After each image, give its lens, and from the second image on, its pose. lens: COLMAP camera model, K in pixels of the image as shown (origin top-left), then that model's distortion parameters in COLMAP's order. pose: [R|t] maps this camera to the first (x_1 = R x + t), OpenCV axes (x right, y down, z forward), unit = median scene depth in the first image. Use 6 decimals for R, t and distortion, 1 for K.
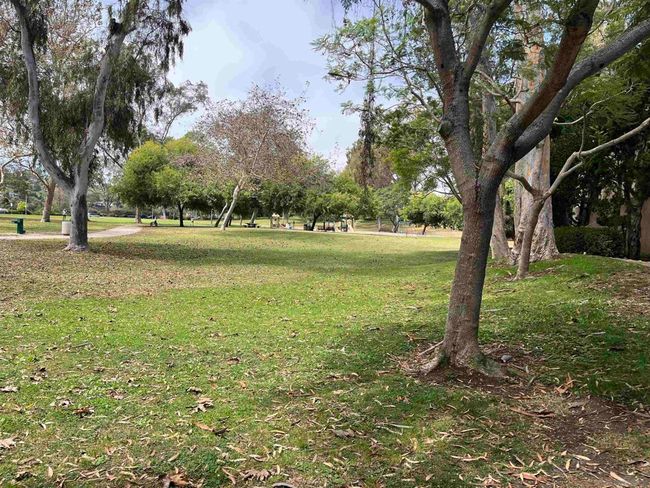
lens RADIAL K [[492.3, 0, 329.1], [0, 492.3, 243.7], [0, 0, 1]] dist [0.003379, -0.015713]
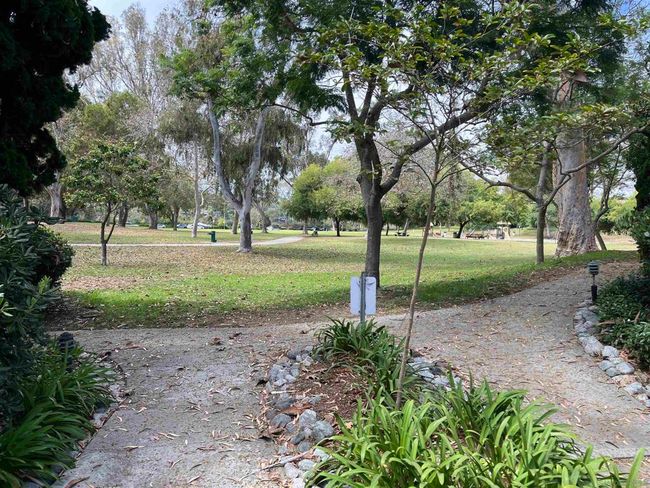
lens RADIAL K [[492.3, 0, 324.1], [0, 492.3, 242.9], [0, 0, 1]] dist [0.003379, -0.015713]
pose [[0.936349, -0.012234, -0.350858, 0.079463], [0.004112, 0.999706, -0.023886, 0.008634], [0.351048, 0.020923, 0.936124, -0.096183]]
